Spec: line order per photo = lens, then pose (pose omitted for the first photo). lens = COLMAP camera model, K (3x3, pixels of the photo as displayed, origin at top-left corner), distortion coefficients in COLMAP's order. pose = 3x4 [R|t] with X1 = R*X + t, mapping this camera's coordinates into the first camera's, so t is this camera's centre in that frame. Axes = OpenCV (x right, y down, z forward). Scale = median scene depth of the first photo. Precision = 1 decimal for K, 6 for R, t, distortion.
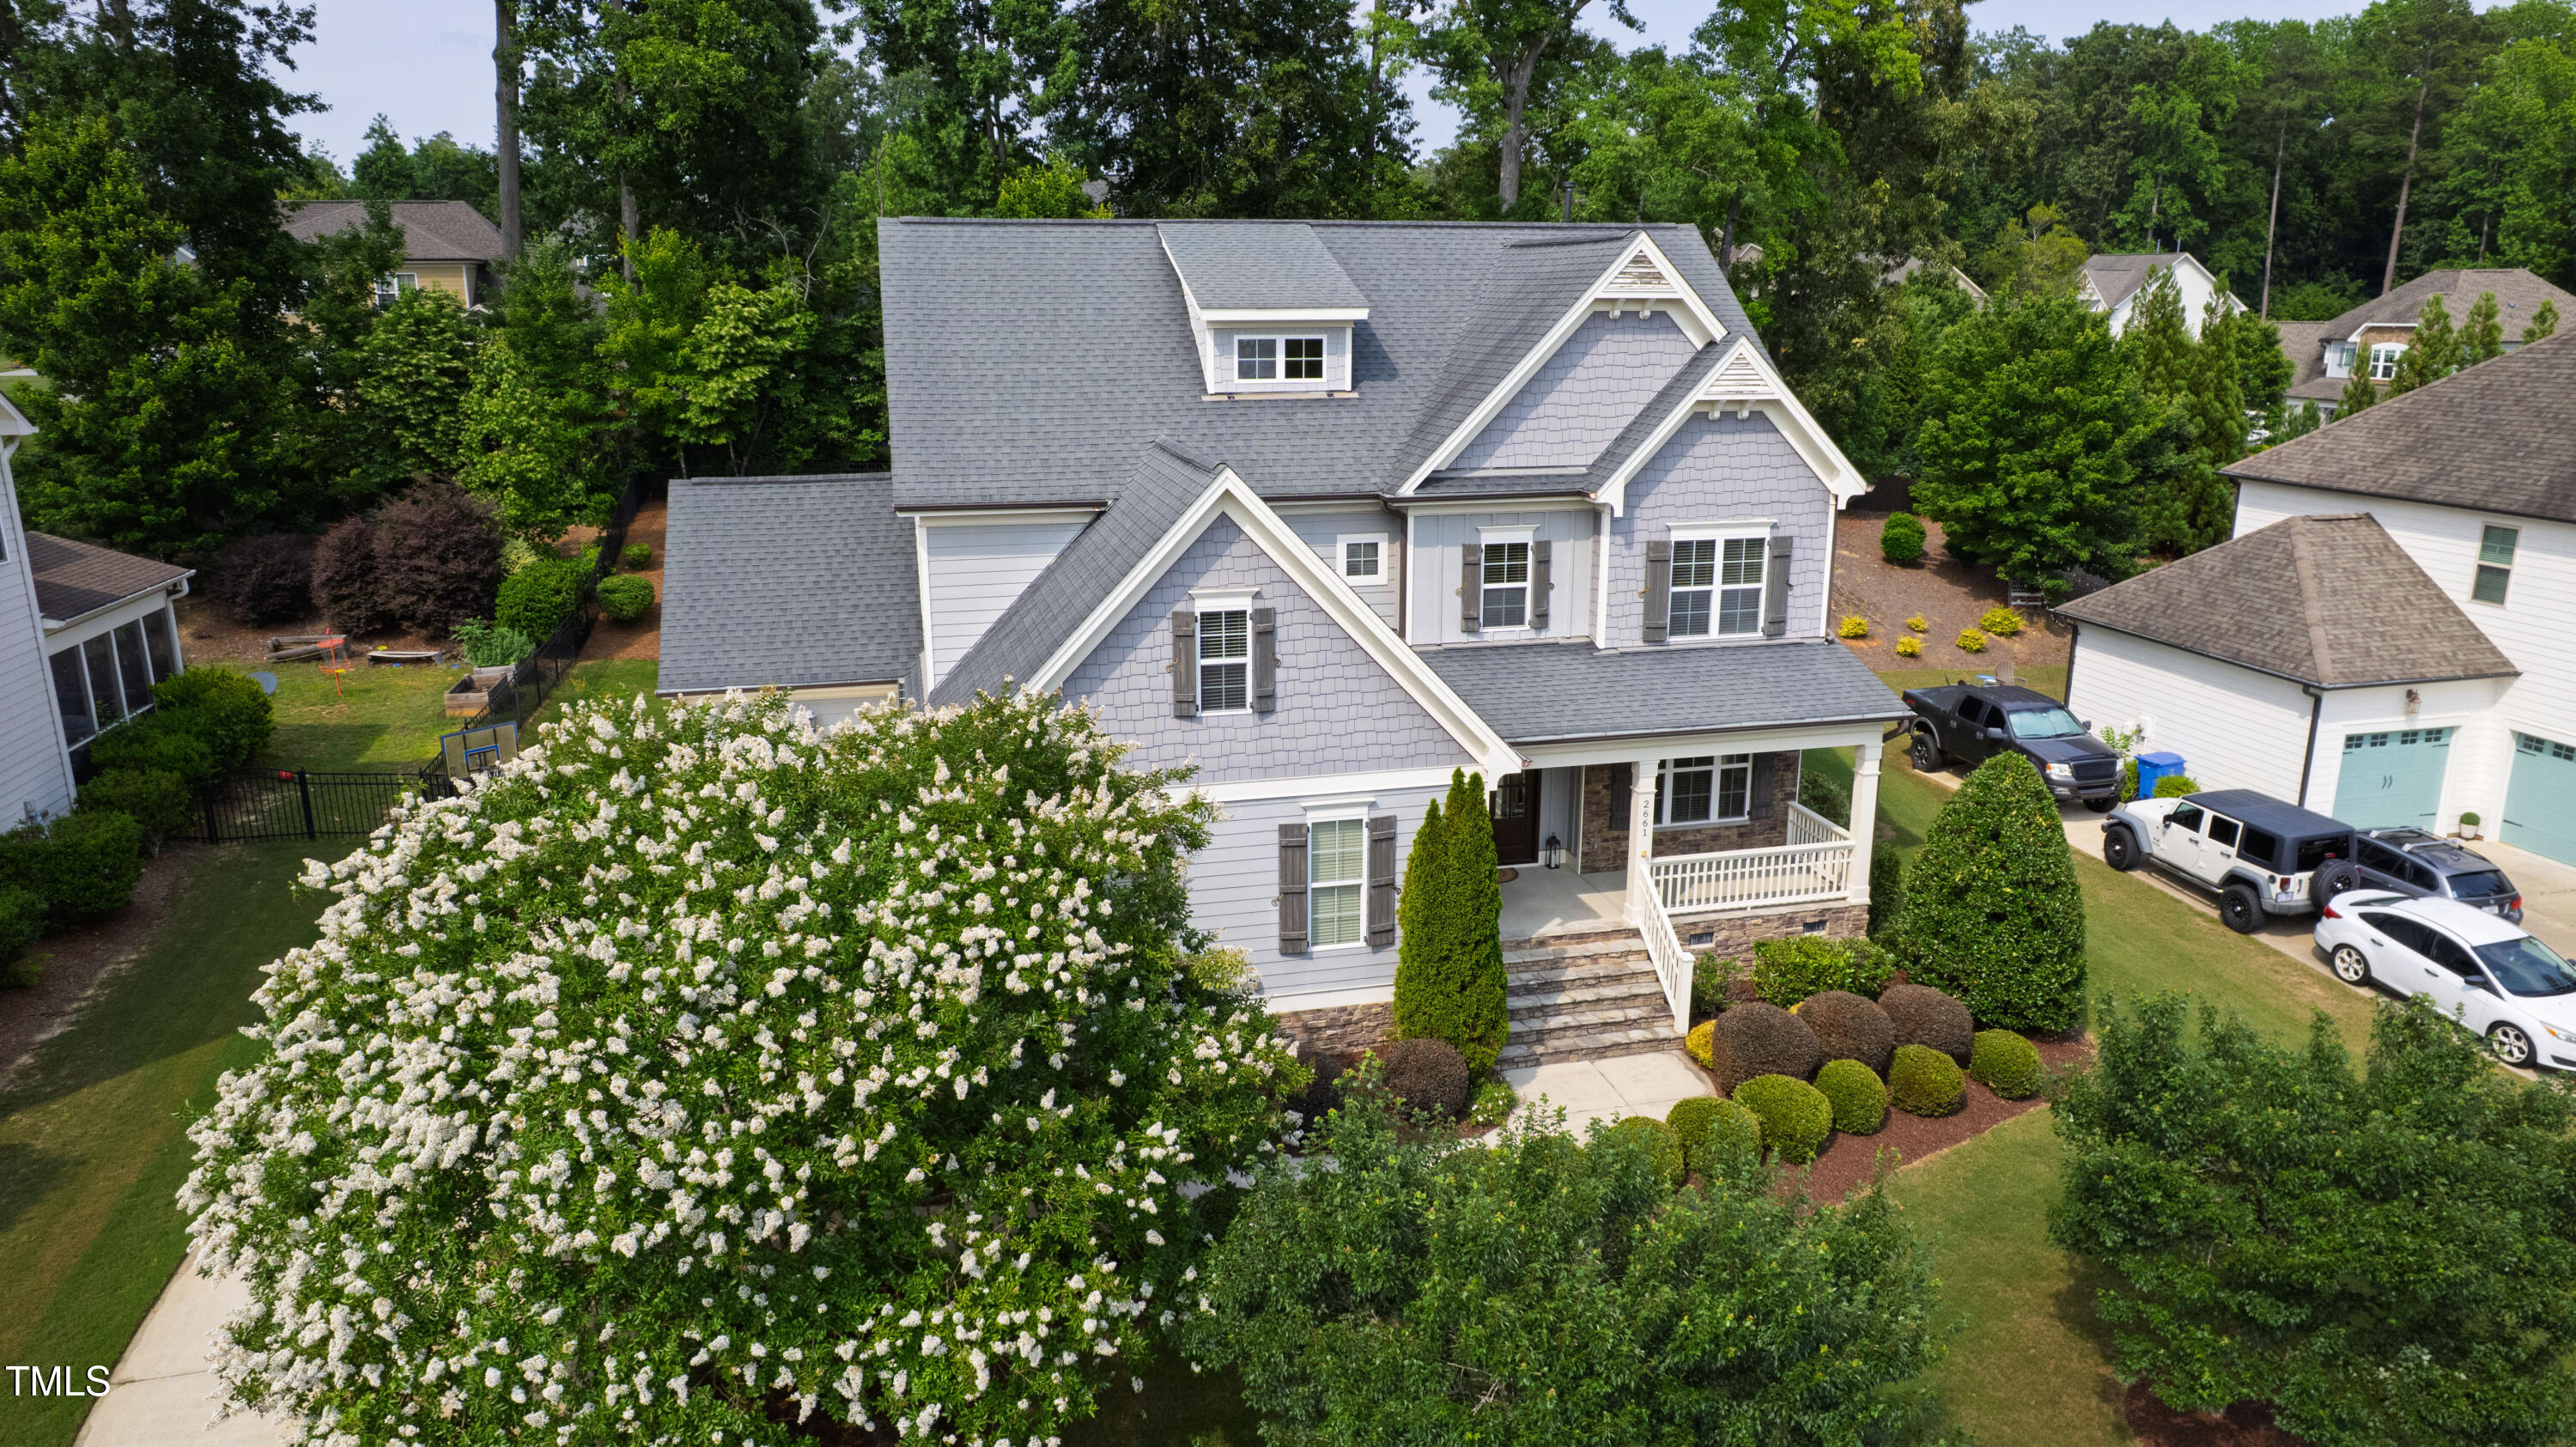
lens RADIAL K [[1648.9, 0, 1288.0], [0, 1648.9, 723.5], [0, 0, 1]] dist [-0.075264, 0.063419]
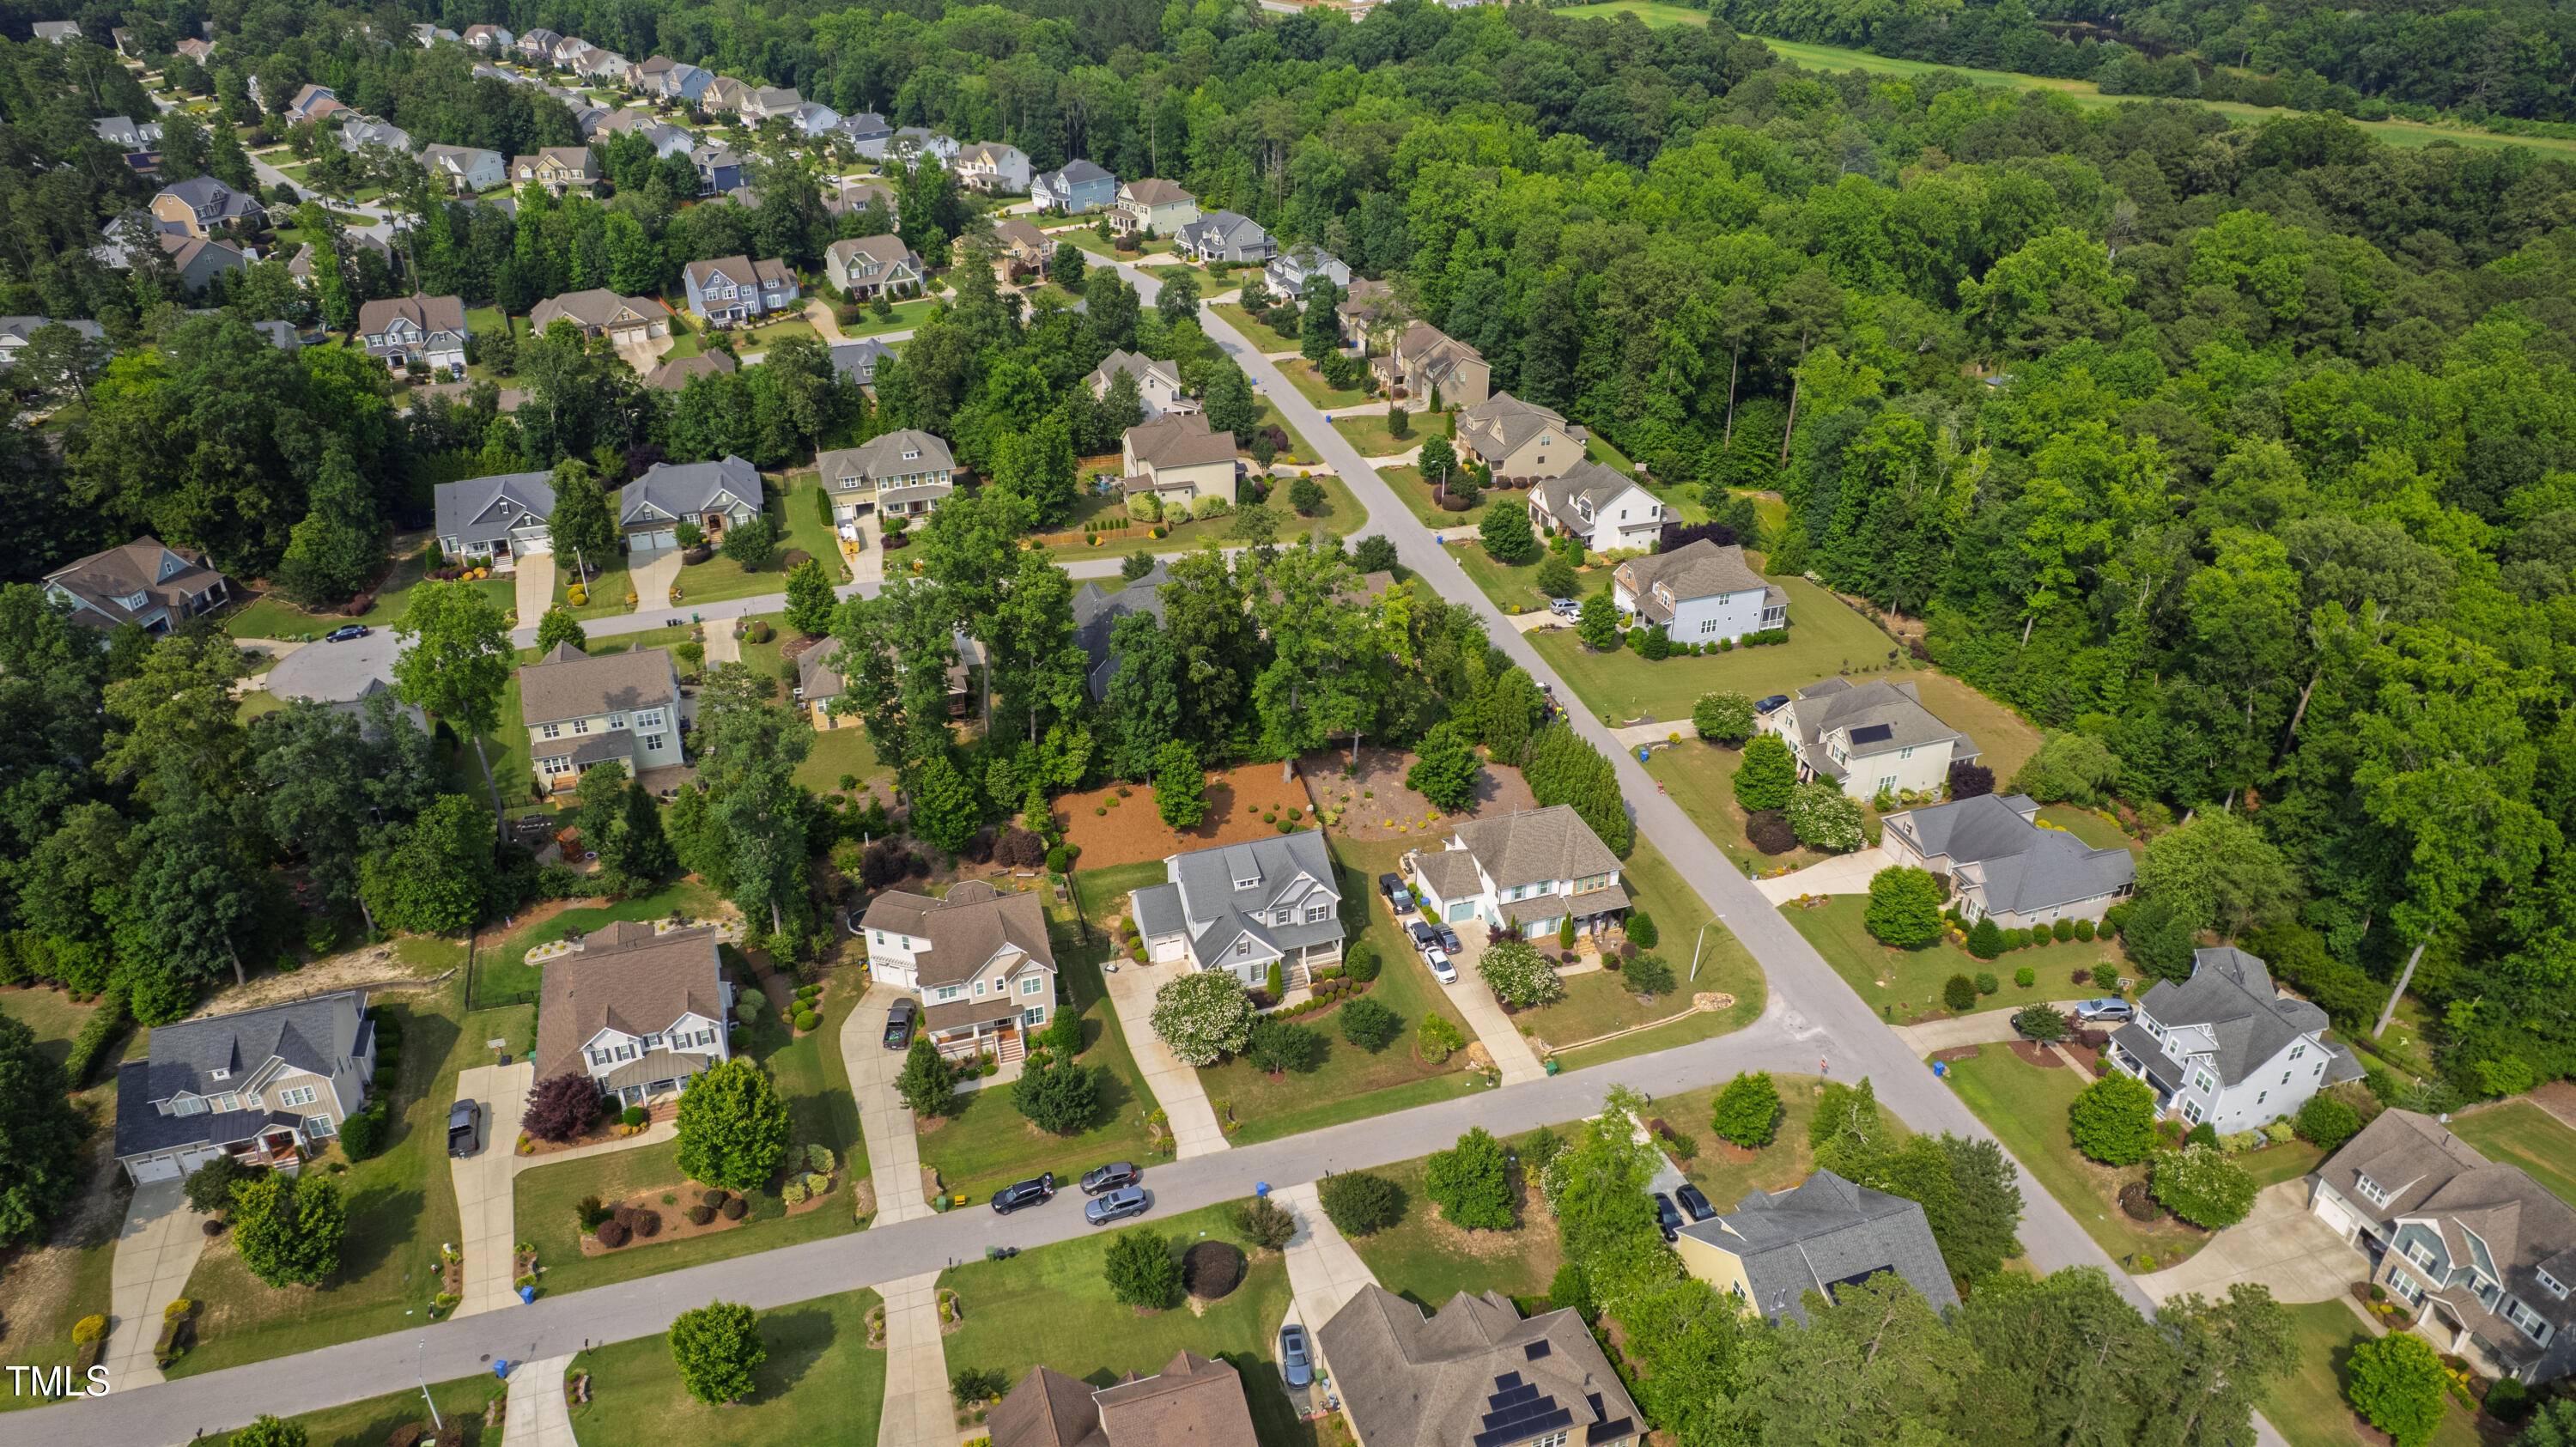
lens RADIAL K [[1648.9, 0, 1288.0], [0, 1648.9, 723.5], [0, 0, 1]] dist [-0.075264, 0.063419]
pose [[0.996311, -0.040430, 0.075702, -0.291902], [0.019685, 0.966222, 0.256958, -2.362842], [-0.083533, -0.254520, 0.963453, -4.781546]]
